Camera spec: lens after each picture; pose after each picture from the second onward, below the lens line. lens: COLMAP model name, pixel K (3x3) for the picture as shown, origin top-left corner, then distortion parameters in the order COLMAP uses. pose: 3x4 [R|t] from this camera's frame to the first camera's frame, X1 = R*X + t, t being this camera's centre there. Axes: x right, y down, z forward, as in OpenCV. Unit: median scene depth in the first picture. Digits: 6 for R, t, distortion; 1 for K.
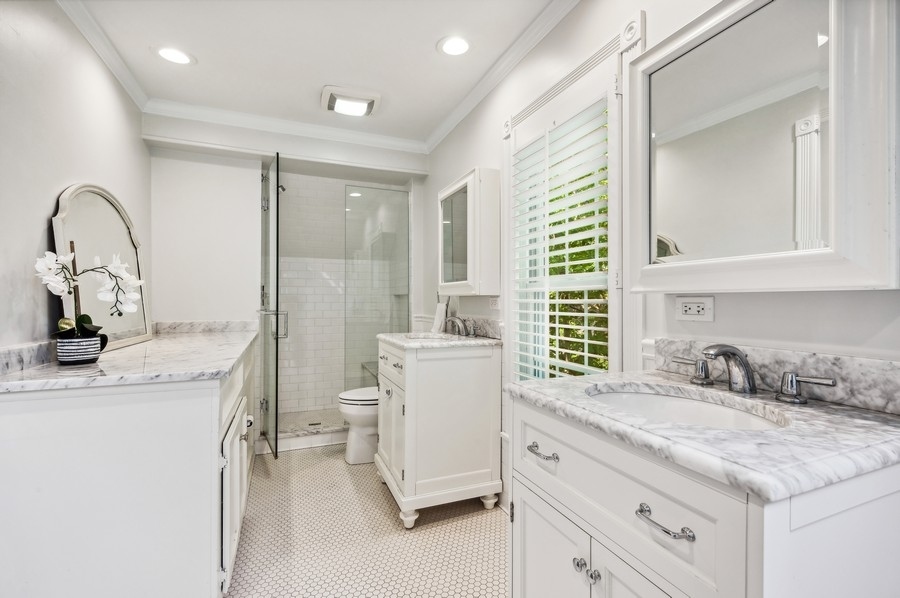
lens RADIAL K [[407.8, 0, 450.0], [0, 407.8, 299.0], [0, 0, 1]] dist [-0.000129, -0.000114]
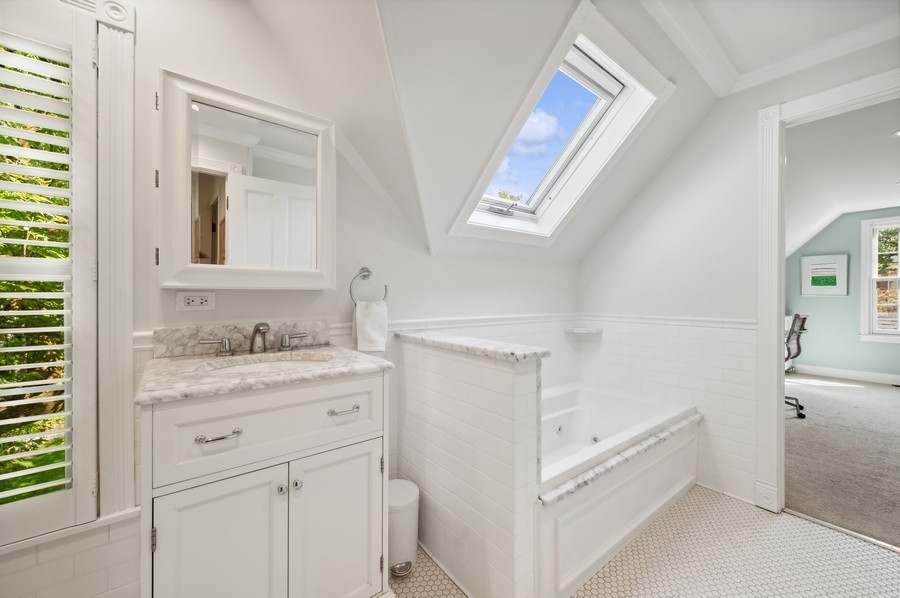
lens RADIAL K [[350.7, 0, 450.0], [0, 350.7, 299.0], [0, 0, 1]] dist [-0.001413, -0.000116]
pose [[-0.275120, -0.006491, 0.961388, -0.649759], [-0.002482, 0.999979, 0.006042, 0.009626], [-0.961407, -0.000724, -0.275130, 0.547772]]
